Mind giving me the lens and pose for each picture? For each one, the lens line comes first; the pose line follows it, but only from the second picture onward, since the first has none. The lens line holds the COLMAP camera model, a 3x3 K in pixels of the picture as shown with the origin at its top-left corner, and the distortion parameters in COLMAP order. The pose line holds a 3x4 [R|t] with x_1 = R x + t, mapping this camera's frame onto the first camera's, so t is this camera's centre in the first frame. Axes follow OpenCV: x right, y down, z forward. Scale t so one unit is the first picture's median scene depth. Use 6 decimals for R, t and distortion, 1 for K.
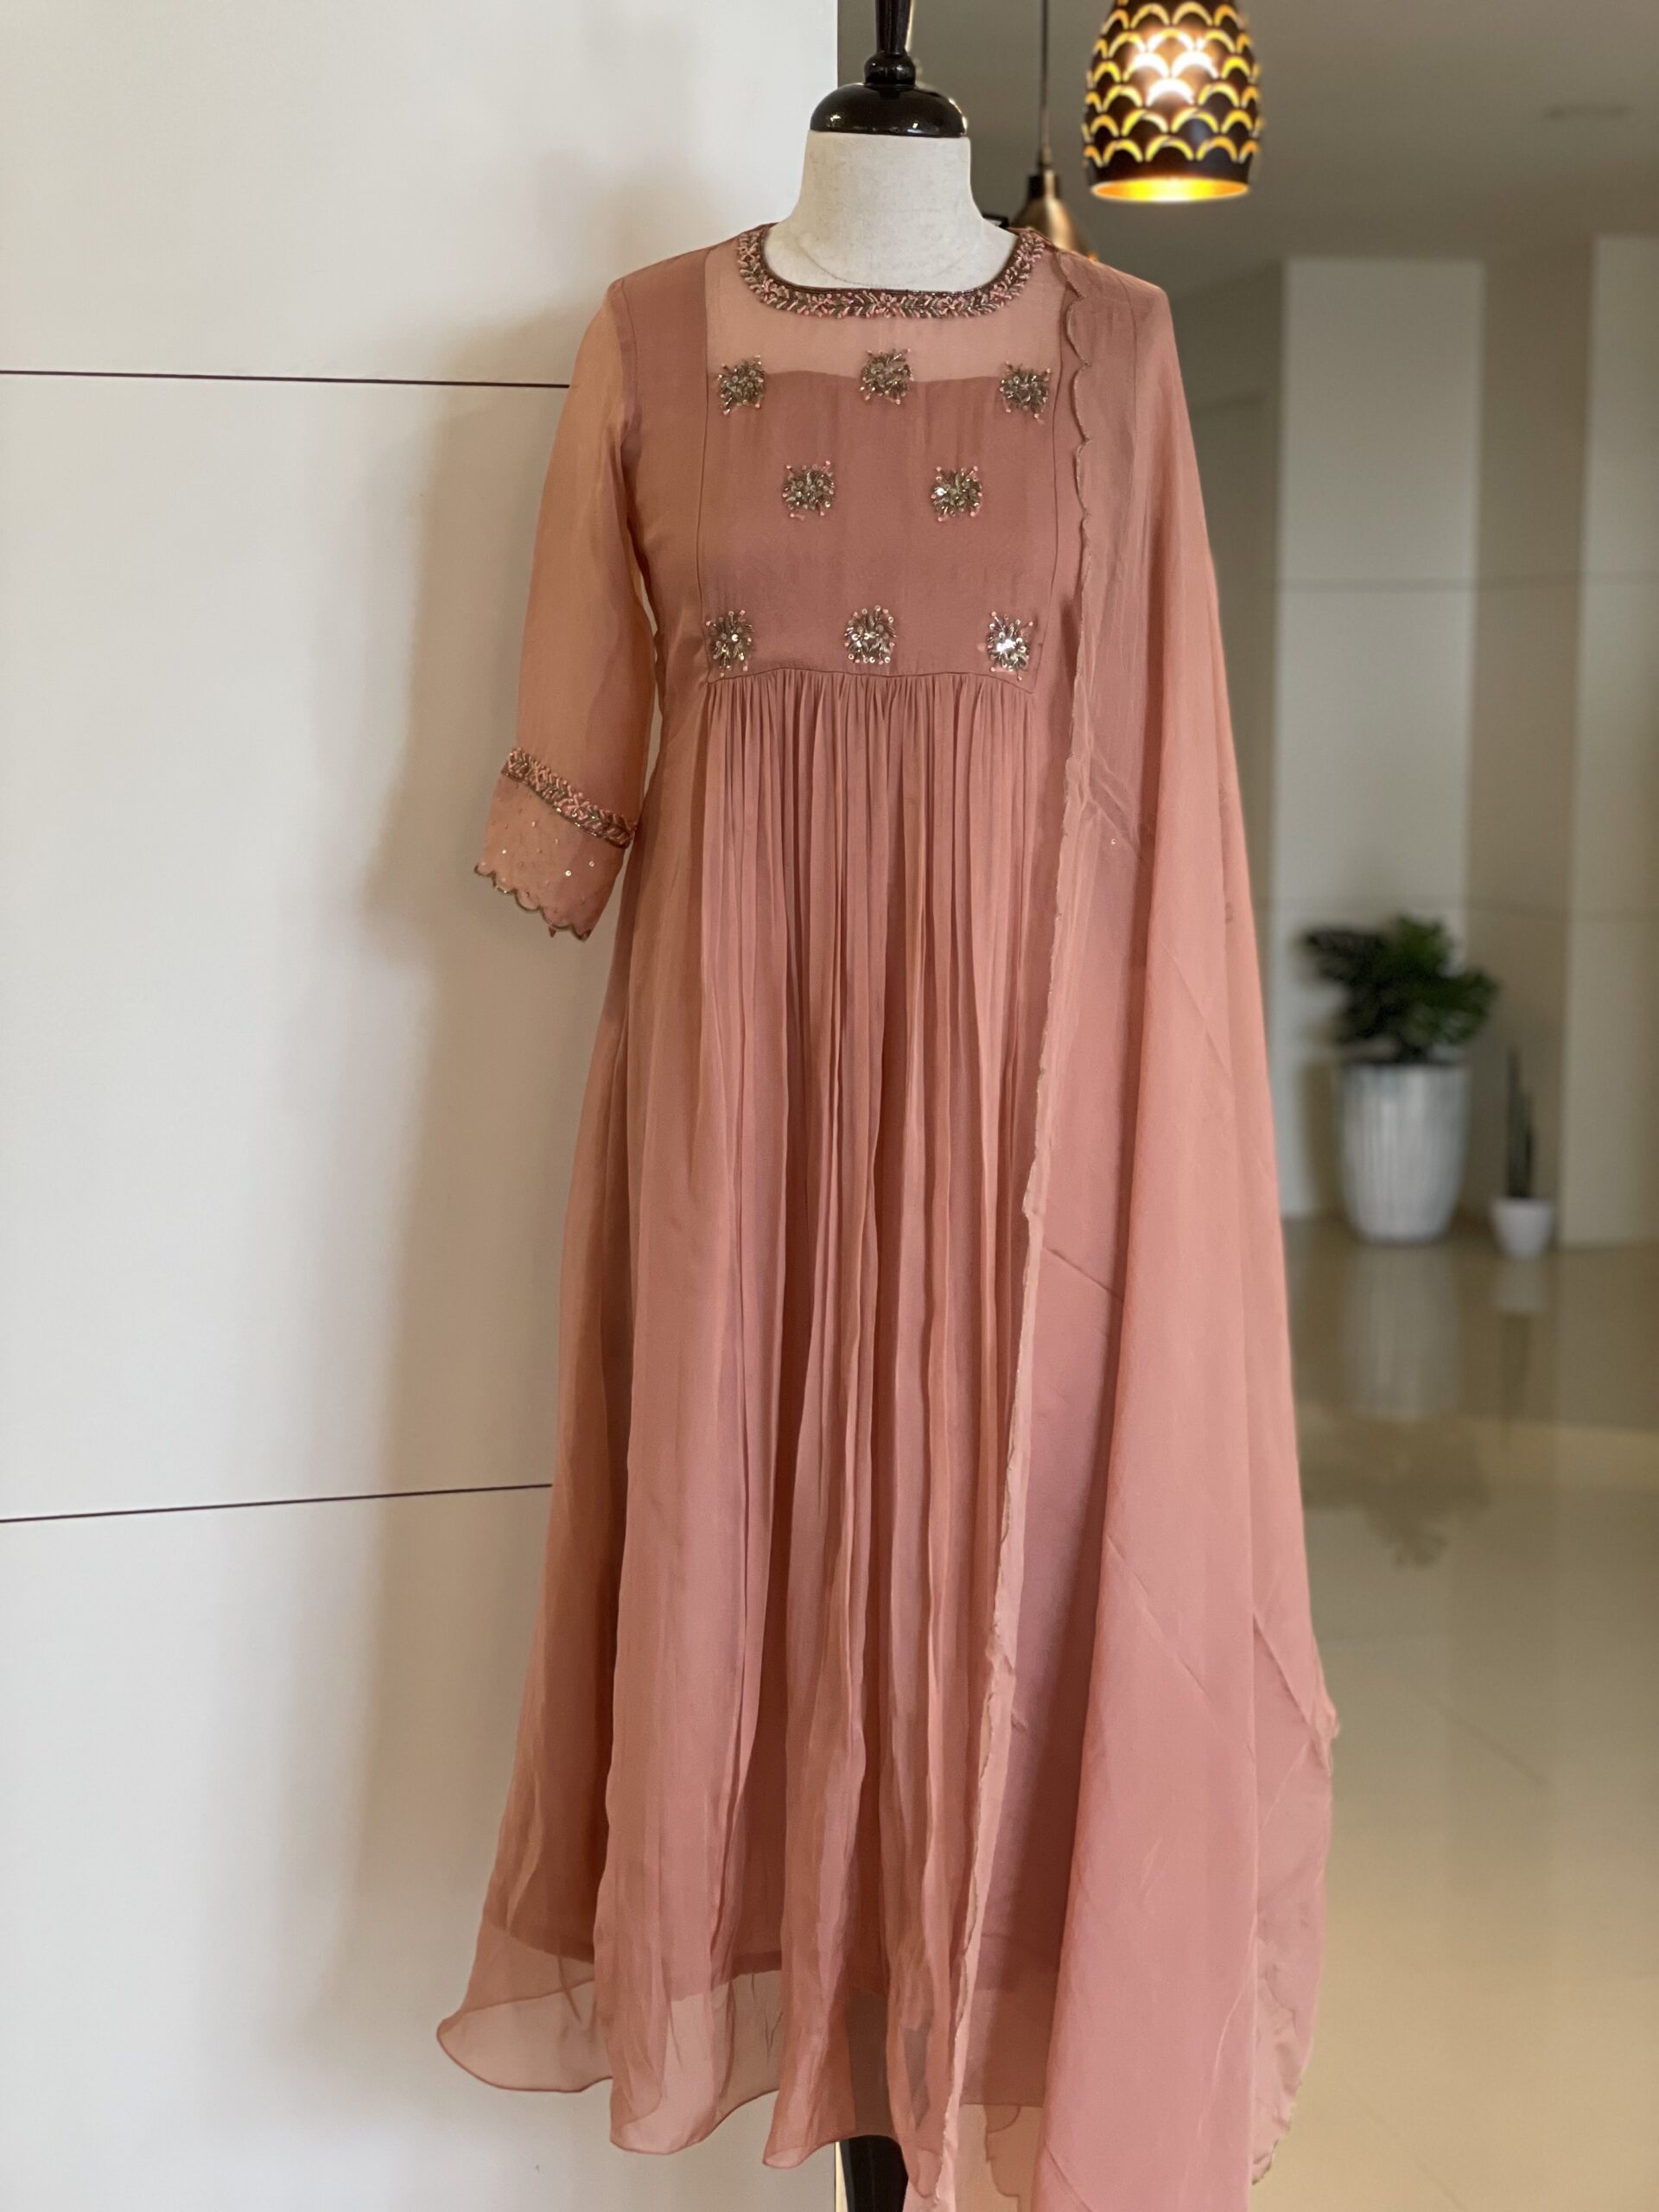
lens RADIAL K [[3360.9, 0, 829.5], [0, 3360.9, 1106.0], [0, 0, 1]] dist [0.057042, -0.034385]
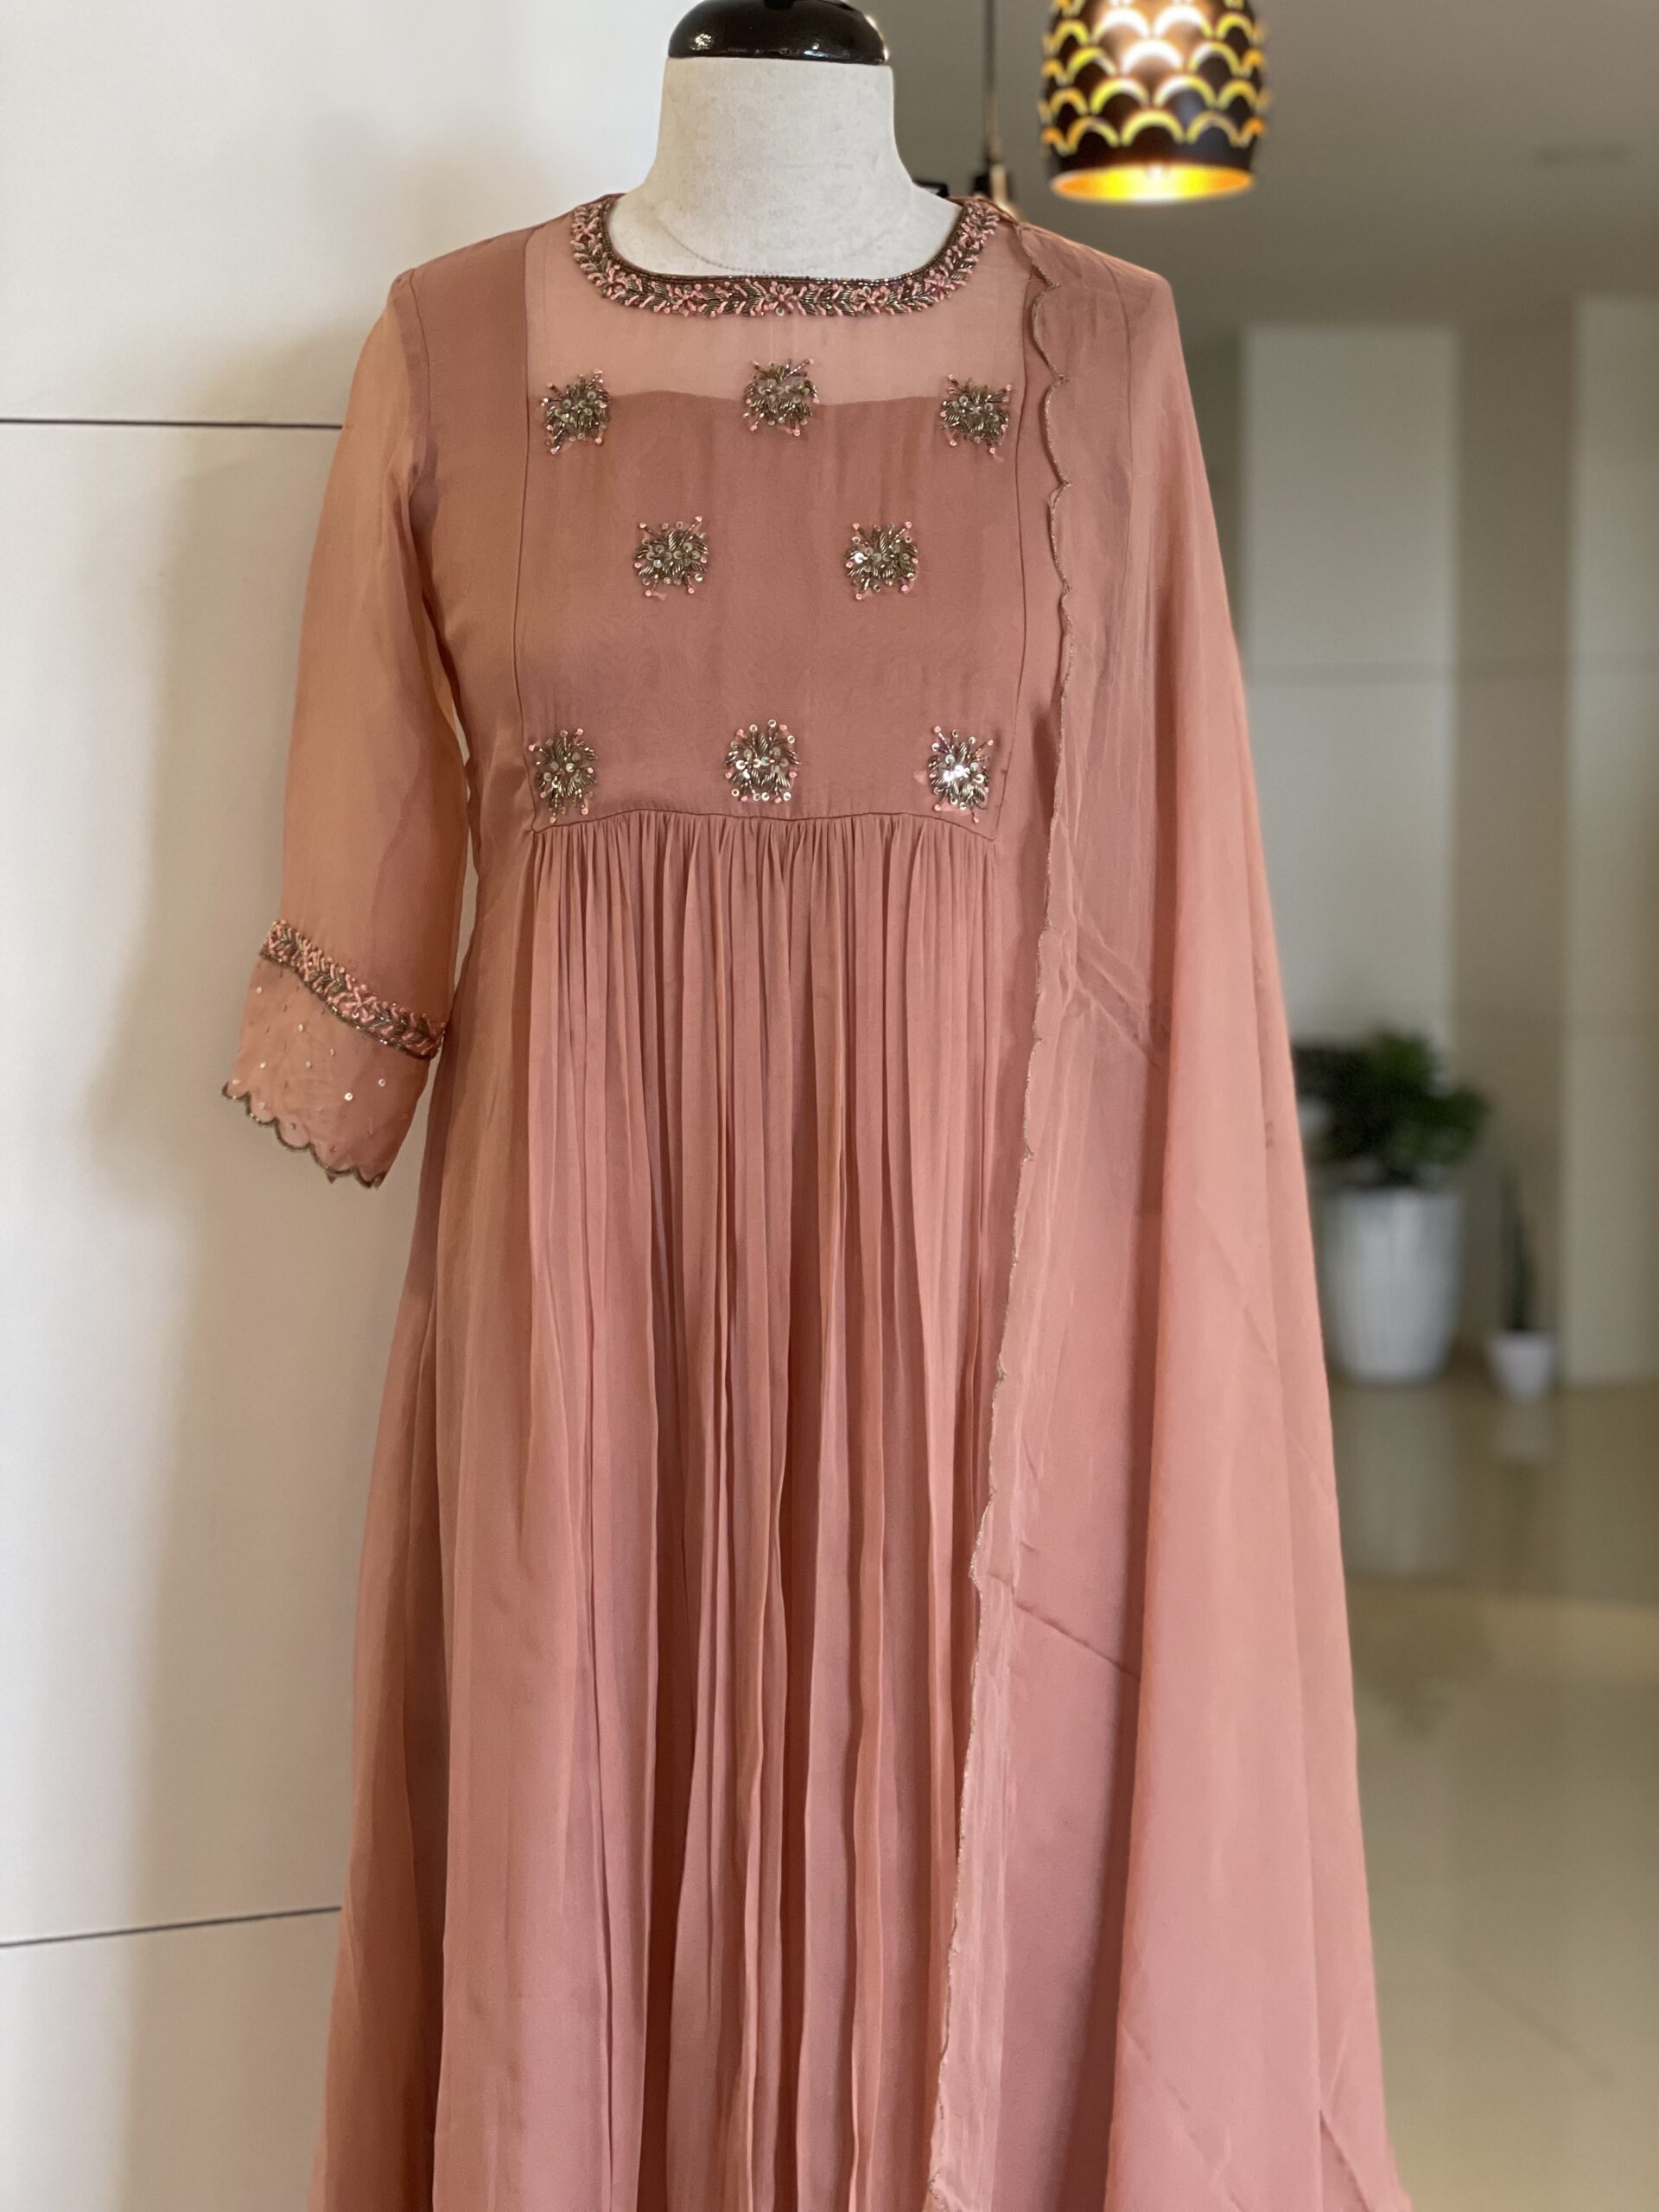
lens RADIAL K [[3375.9, 0, 829.5], [0, 3375.9, 1106.0], [0, 0, 1]] dist [0.005078, -0.000557]
pose [[0.999787, -0.014998, 0.014155, 0.014691], [0.015379, 0.999510, -0.027265, -0.047356], [-0.013739, 0.027477, 0.999528, 0.289549]]
